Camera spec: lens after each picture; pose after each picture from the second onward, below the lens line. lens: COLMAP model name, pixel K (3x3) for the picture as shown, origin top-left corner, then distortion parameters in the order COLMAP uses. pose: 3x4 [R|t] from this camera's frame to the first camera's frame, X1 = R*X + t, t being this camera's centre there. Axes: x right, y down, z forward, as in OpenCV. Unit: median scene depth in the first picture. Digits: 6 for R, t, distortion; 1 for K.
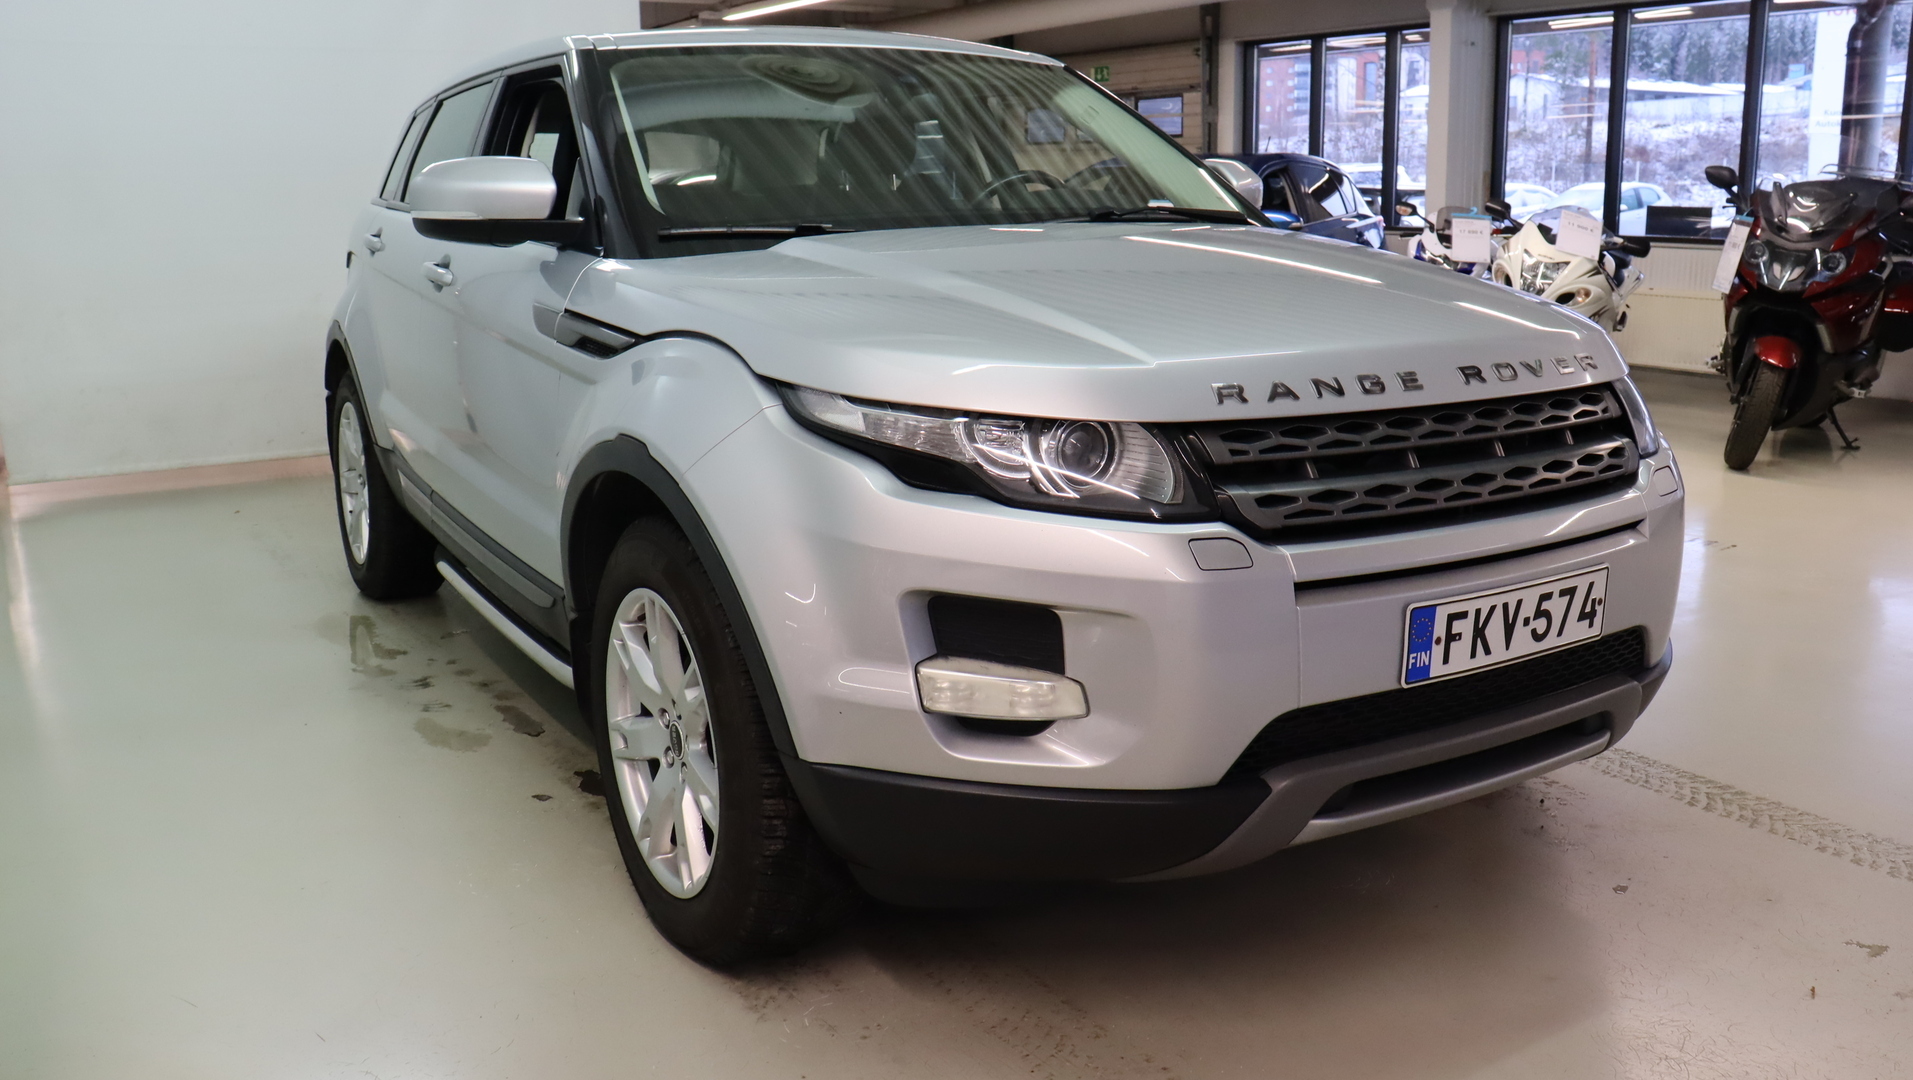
lens RADIAL K [[1614.5, 0, 952.6], [0, 1614.5, 543.6], [0, 0, 1]] dist [-0.156777, 0.112612]
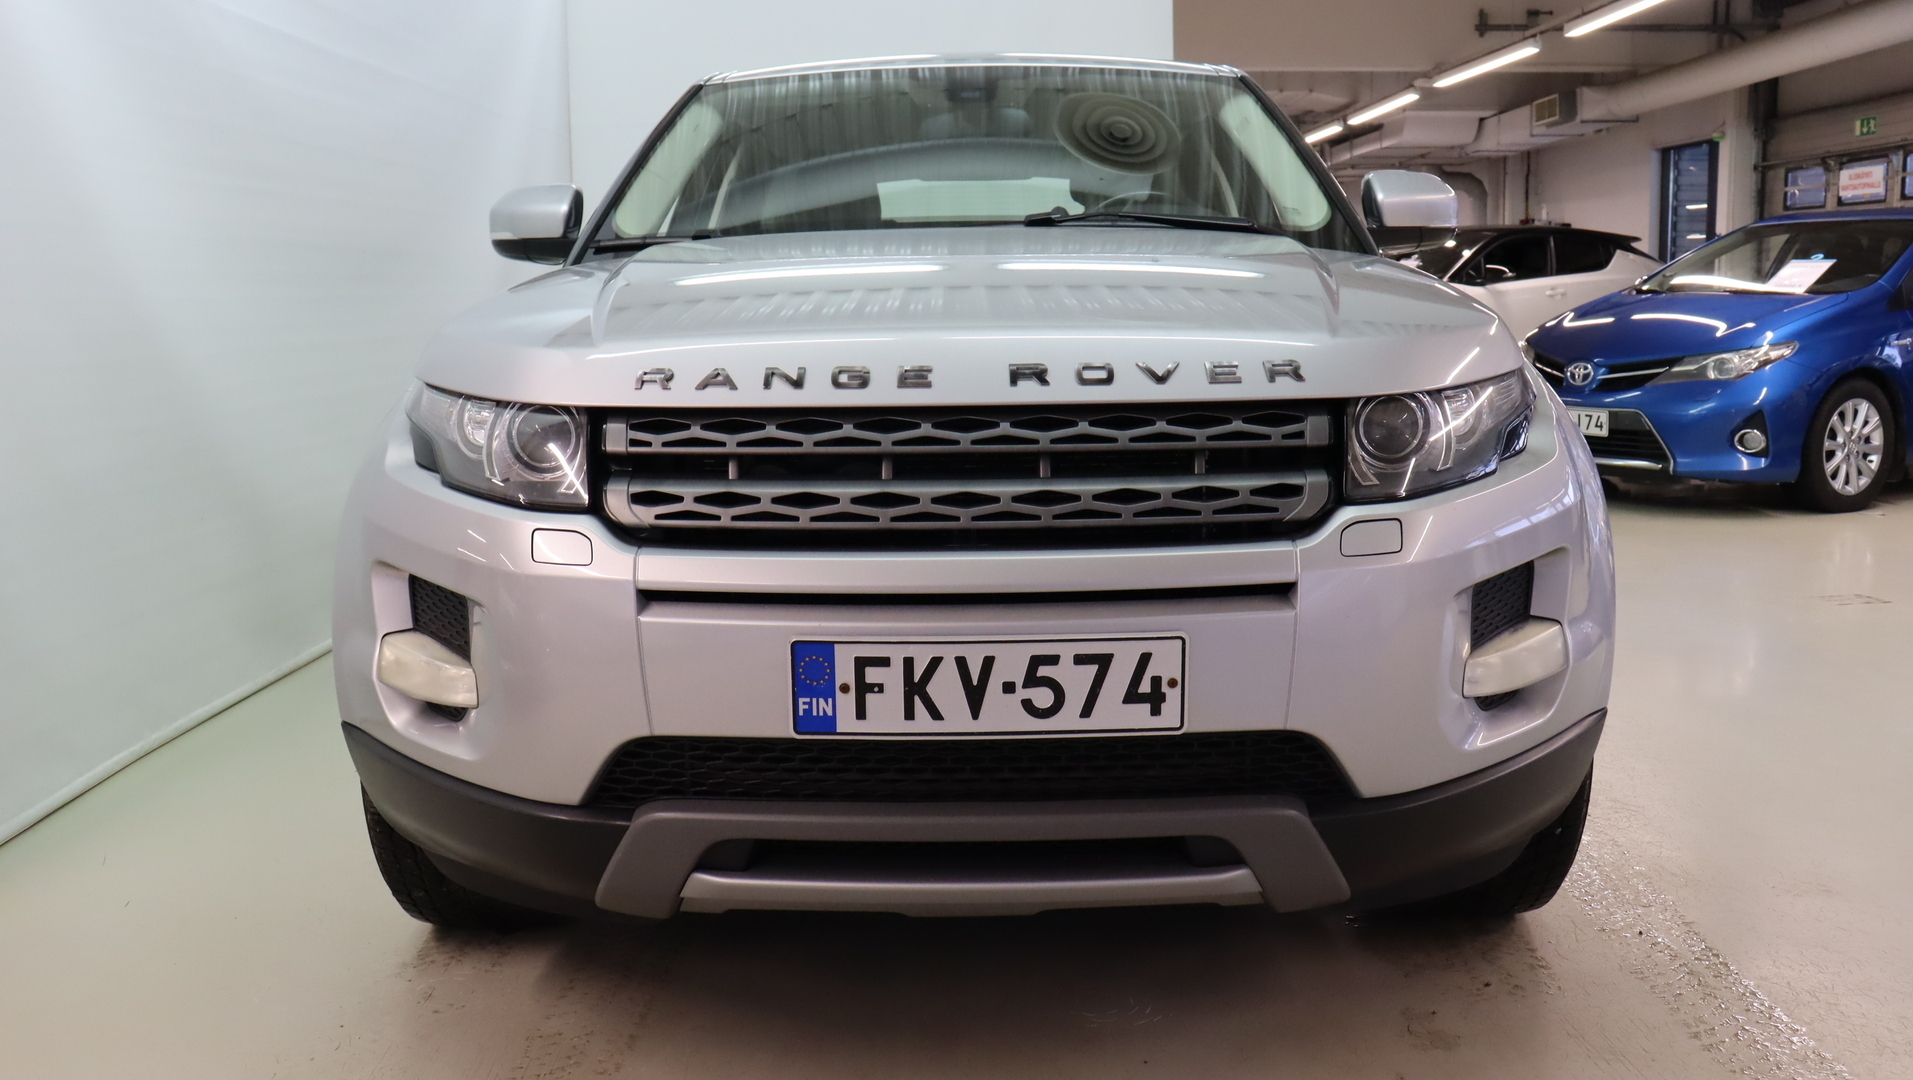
lens RADIAL K [[1614.5, 0, 954.9], [0, 1614.5, 531.4], [0, 0, 1]] dist [-0.156777, 0.112612]
pose [[0.846106, 0.079525, -0.527049, 0.771850], [-0.109434, 0.993660, -0.025751, -0.003626], [0.521660, 0.079465, 0.849445, 0.319125]]
